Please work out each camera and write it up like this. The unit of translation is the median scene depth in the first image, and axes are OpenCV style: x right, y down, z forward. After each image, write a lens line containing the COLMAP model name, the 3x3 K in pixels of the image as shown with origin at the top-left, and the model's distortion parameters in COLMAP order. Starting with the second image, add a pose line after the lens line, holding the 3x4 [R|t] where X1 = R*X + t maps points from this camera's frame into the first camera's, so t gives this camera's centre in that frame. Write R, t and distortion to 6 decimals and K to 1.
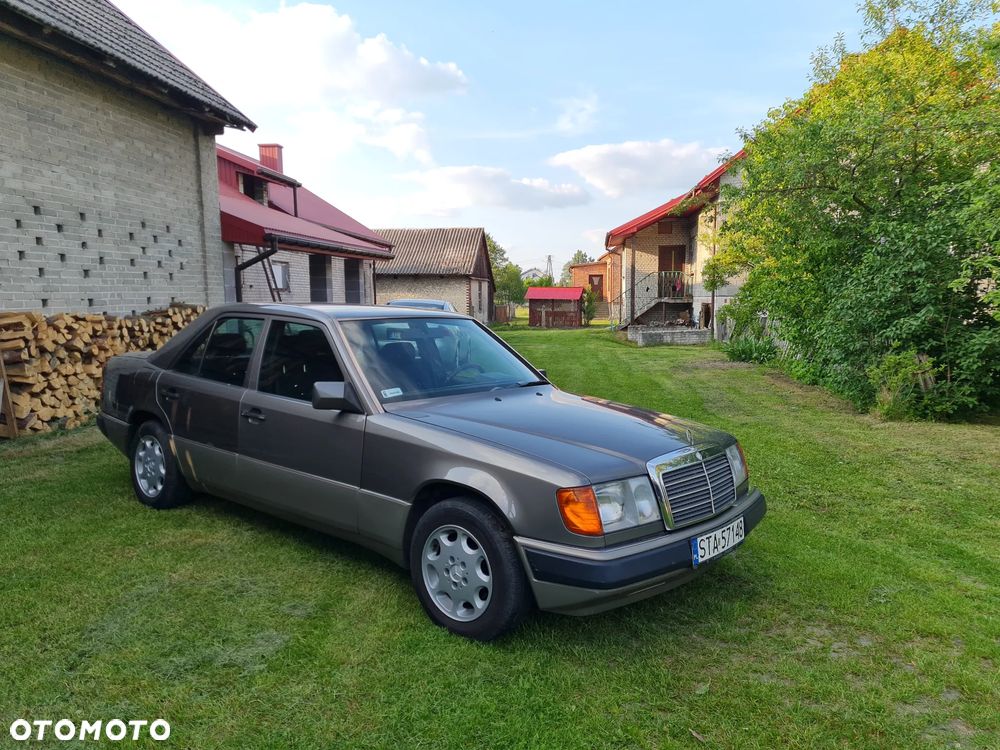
lens RADIAL K [[766.8, 0, 486.5], [0, 766.8, 378.8], [0, 0, 1]] dist [0.081292, -0.069404]
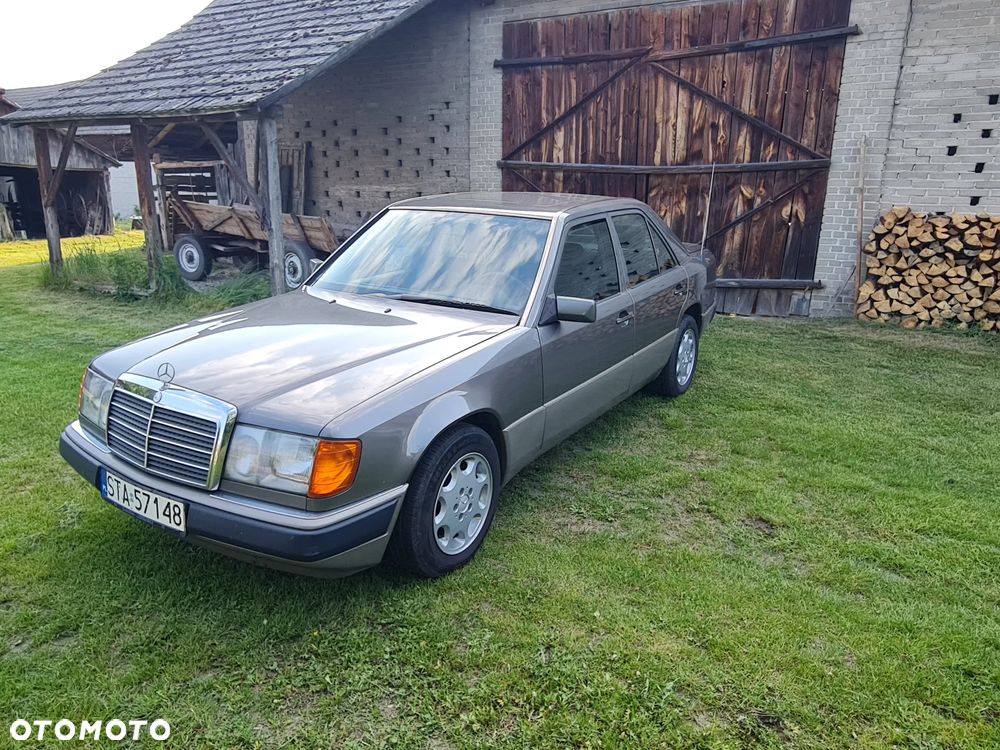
lens RADIAL K [[694.8, 0, 498.8], [0, 694.8, 385.8], [0, 0, 1]] dist [-0.000779, -0.003410]
pose [[-0.401044, 0.261906, -0.877820, 0.478502], [-0.105545, 0.938666, 0.328279, -0.101574], [0.909958, 0.224304, -0.348804, 0.815865]]
